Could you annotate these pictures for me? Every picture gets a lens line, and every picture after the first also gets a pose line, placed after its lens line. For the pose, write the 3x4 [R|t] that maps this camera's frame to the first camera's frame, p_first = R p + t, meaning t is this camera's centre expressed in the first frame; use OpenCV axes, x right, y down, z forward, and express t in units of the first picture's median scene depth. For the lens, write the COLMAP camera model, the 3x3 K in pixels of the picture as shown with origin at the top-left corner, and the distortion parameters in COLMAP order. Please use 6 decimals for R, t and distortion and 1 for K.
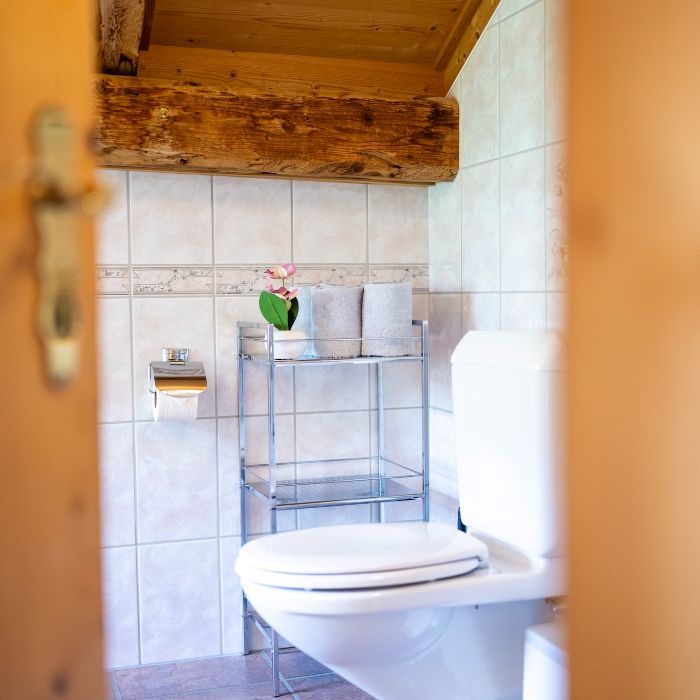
lens RADIAL K [[982.8, 0, 350.0], [0, 982.8, 350.0], [0, 0, 1]] dist [-0.035083, 0.013100]
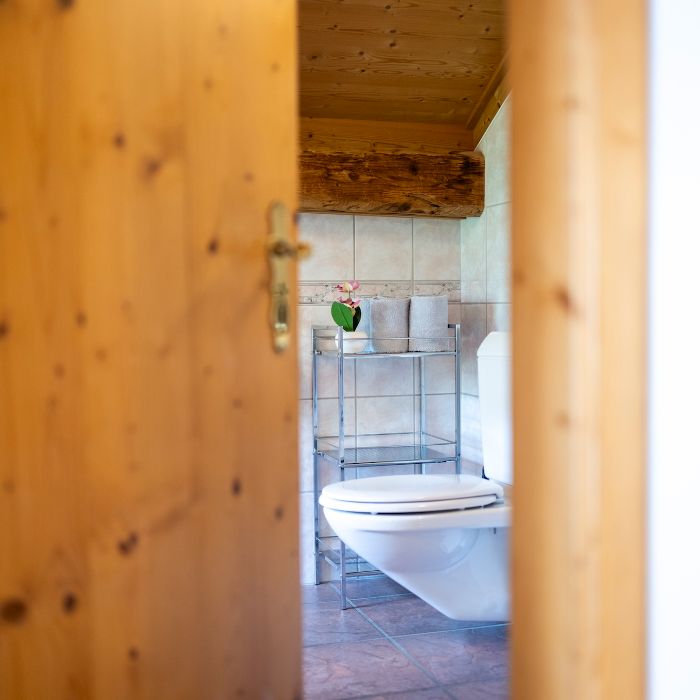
lens RADIAL K [[1001.0, 0, 350.0], [0, 1001.0, 350.0], [0, 0, 1]] dist [-0.012560, -0.009204]
pose [[0.999498, 0.003697, -0.031476, -0.023637], [-0.004079, 0.999919, -0.012077, 0.019837], [0.031429, 0.012199, 0.999432, -0.319889]]
